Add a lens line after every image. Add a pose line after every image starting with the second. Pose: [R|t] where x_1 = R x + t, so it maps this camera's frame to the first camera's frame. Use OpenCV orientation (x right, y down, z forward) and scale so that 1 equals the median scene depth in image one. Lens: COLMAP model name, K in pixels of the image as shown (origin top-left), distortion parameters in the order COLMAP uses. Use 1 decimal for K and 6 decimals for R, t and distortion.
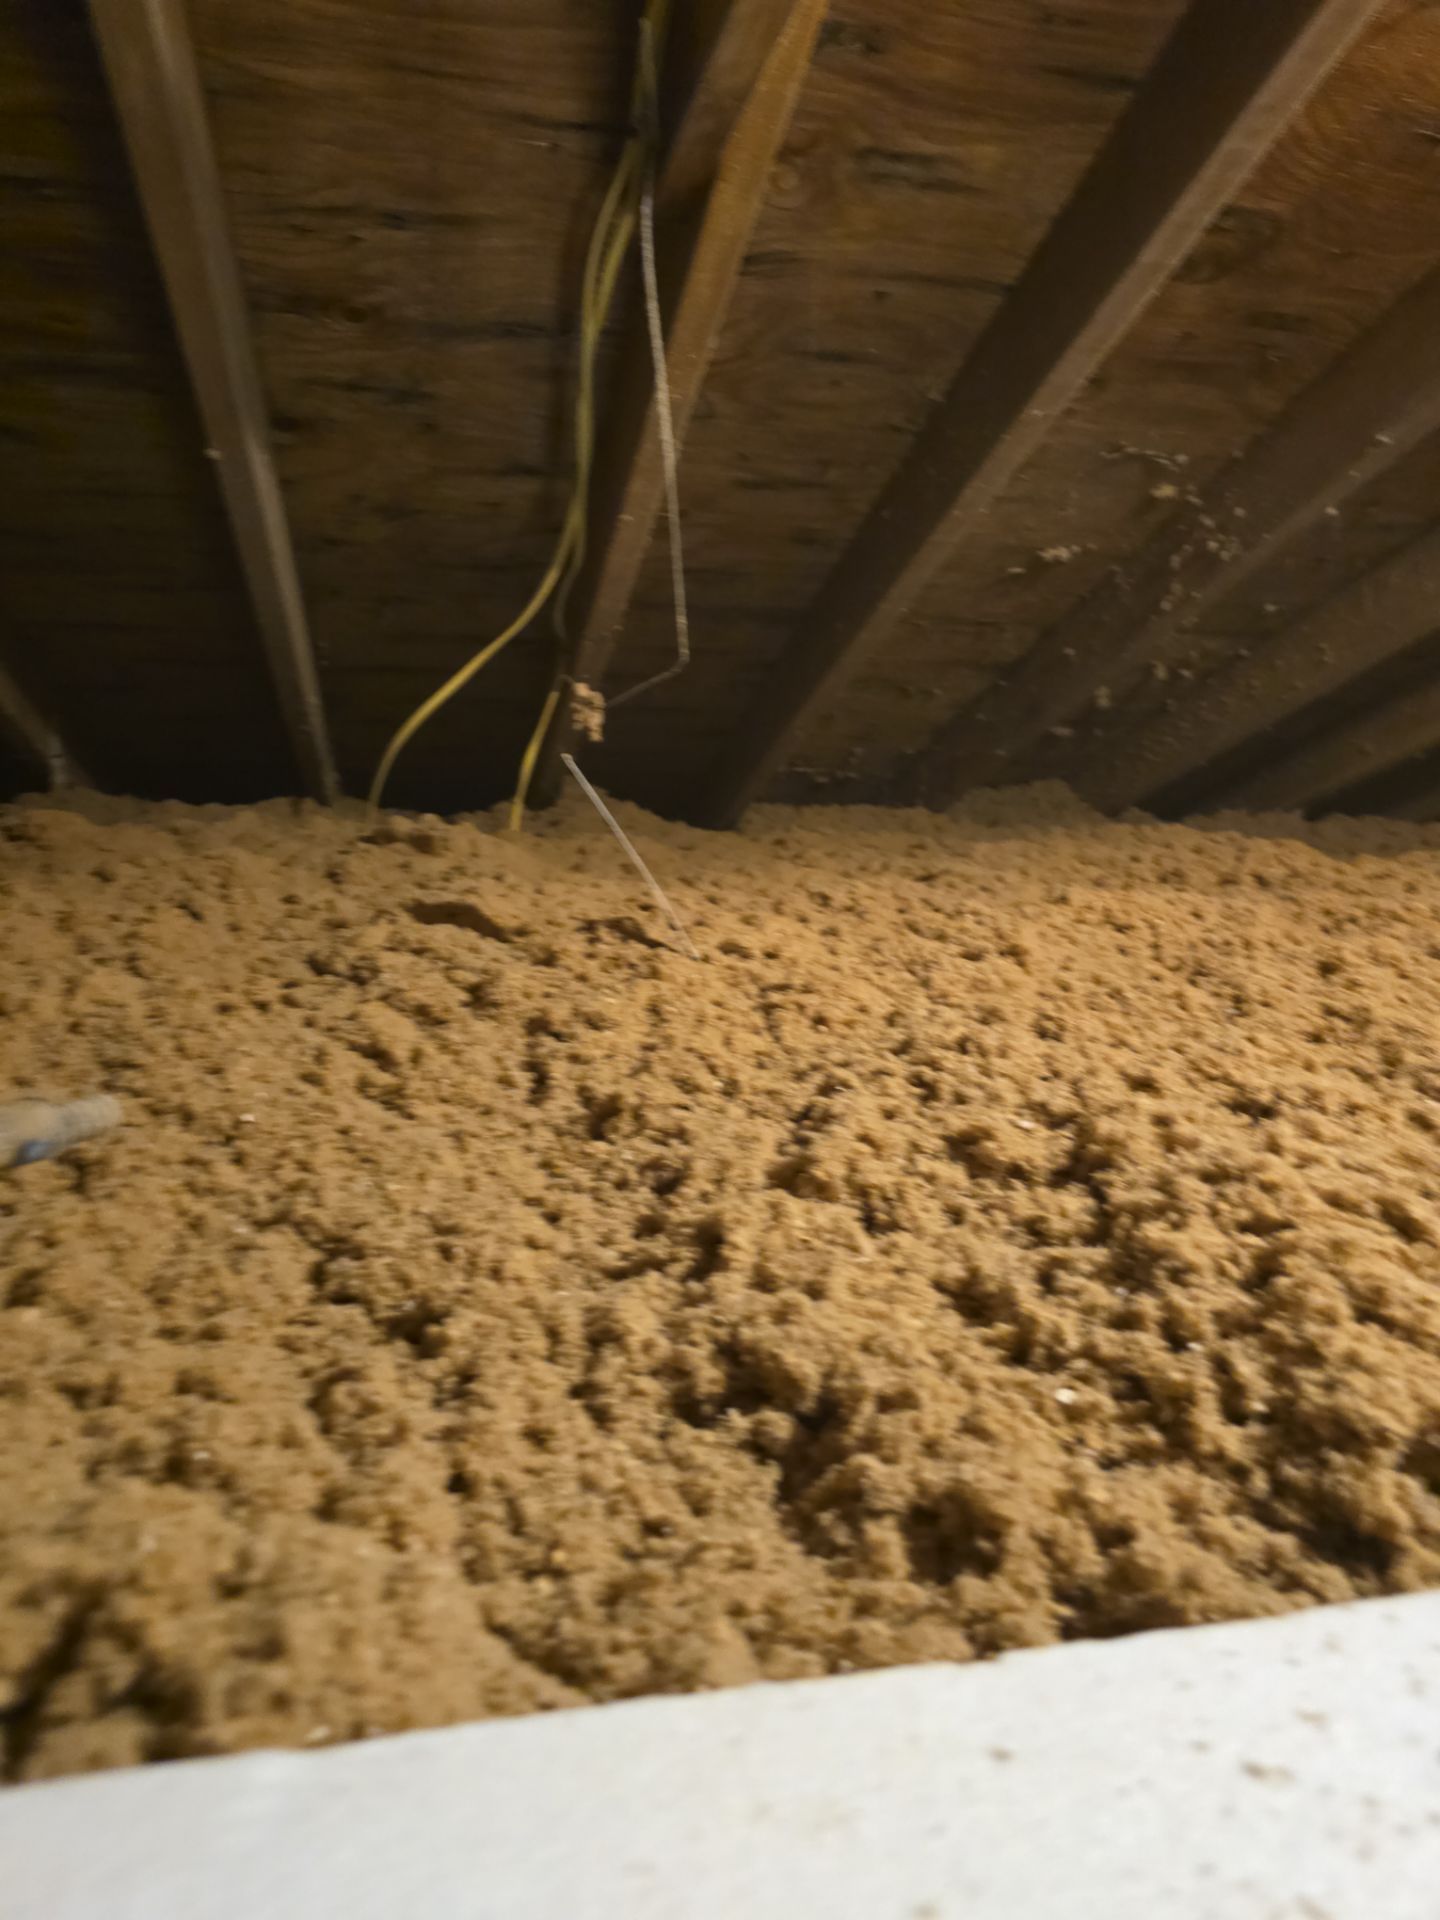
lens RADIAL K [[1360.4, 0, 728.3], [0, 1360.4, 958.8], [0, 0, 1]] dist [0.065082, -0.071522]
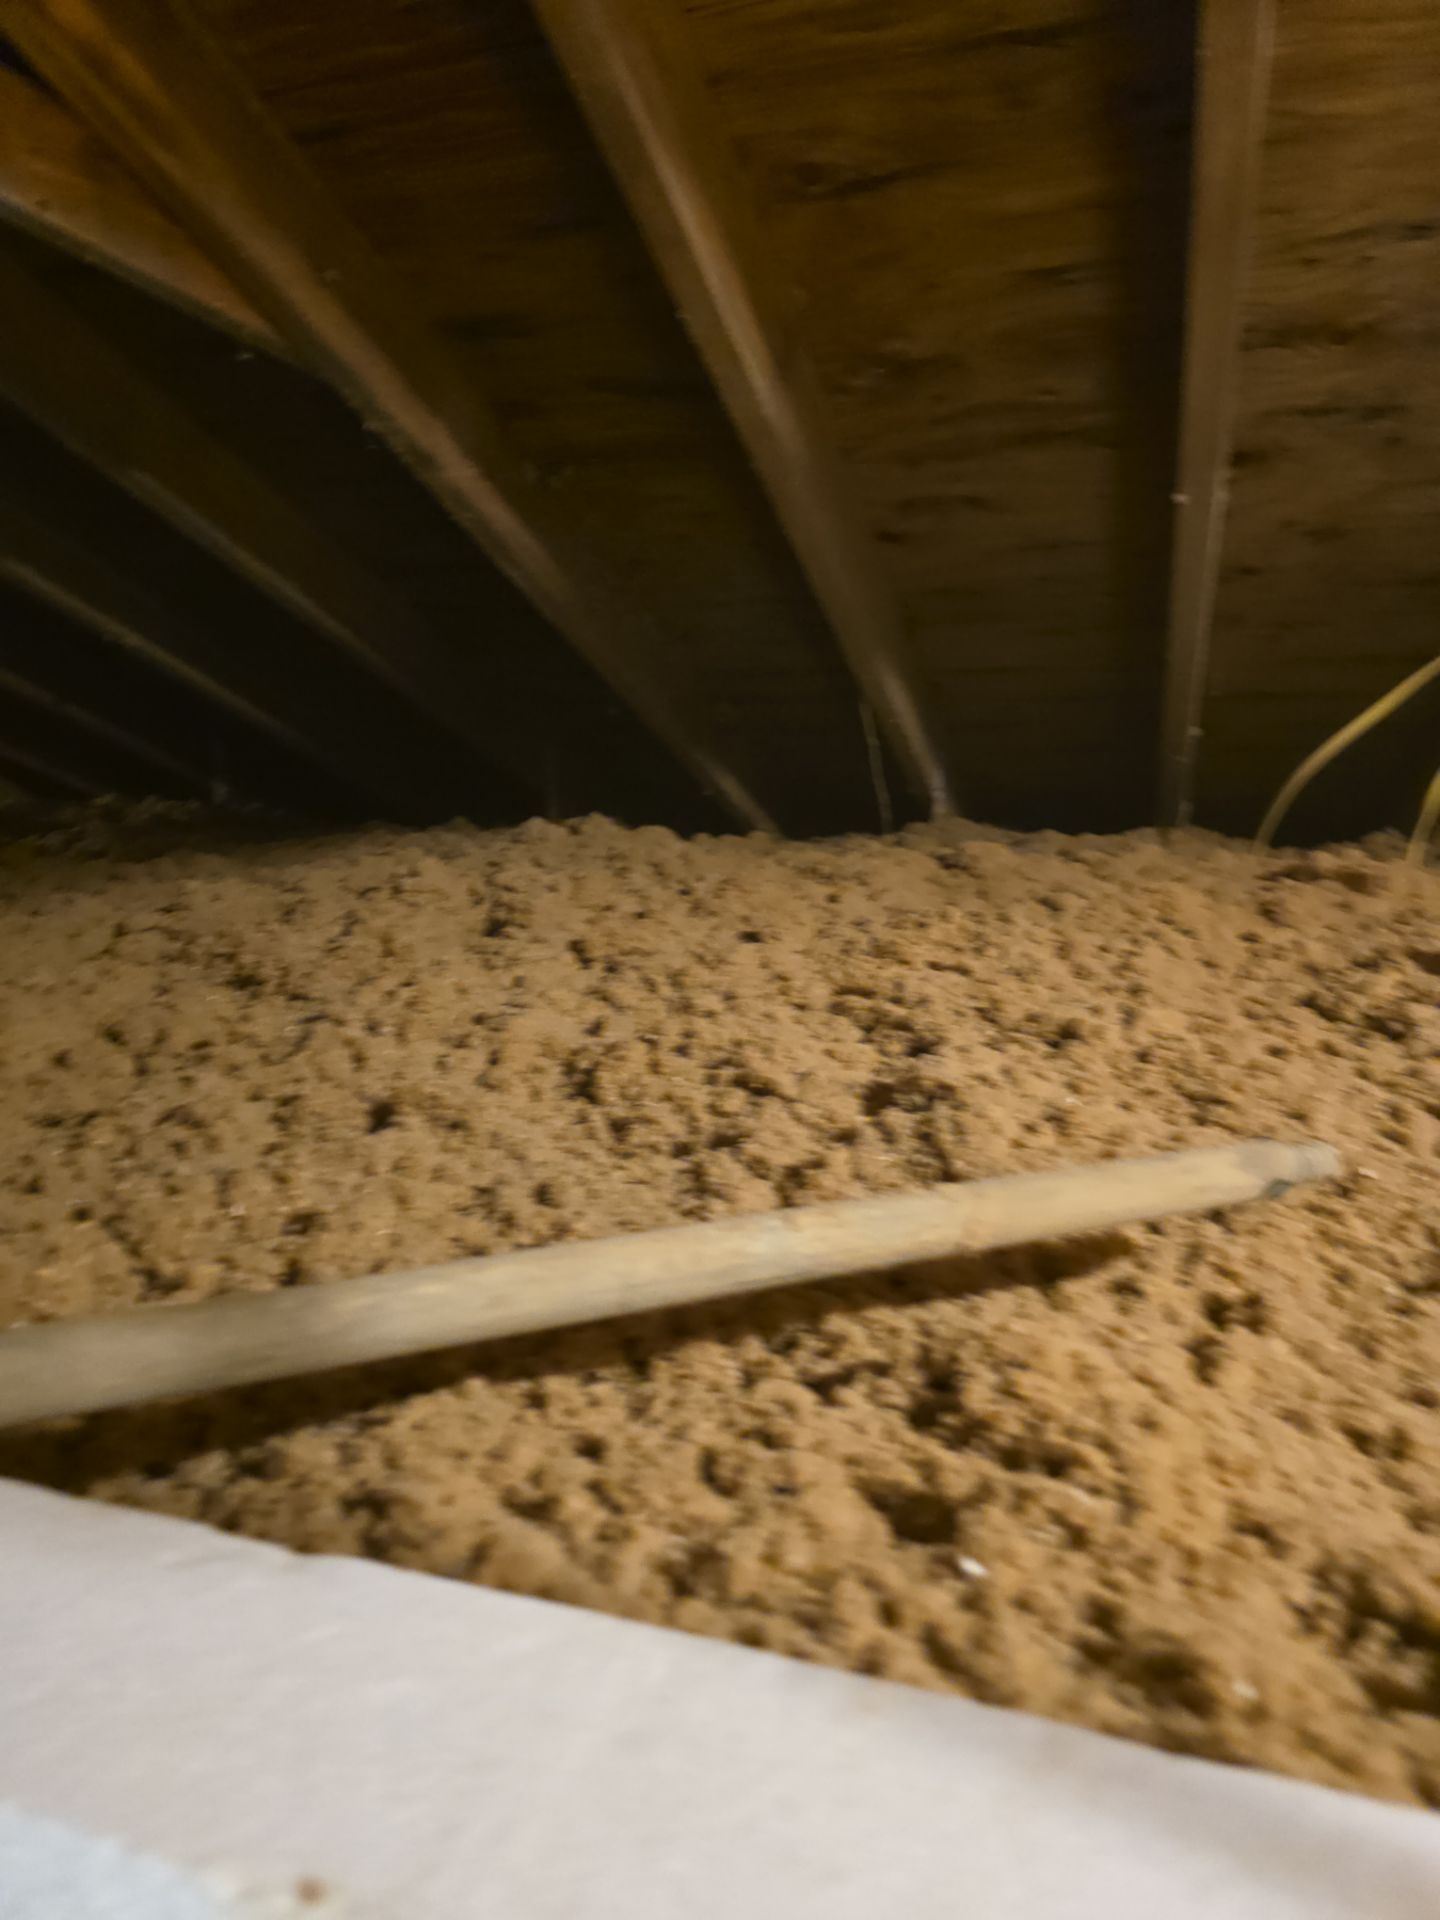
lens RADIAL K [[1360.4, 0, 724.0], [0, 1360.4, 958.6], [0, 0, 1]] dist [0.065082, -0.071522]
pose [[0.843004, 0.062368, -0.534279, -0.118092], [-0.072569, 0.997362, 0.001923, -0.002805], [0.532989, 0.037151, 0.845306, -0.044885]]
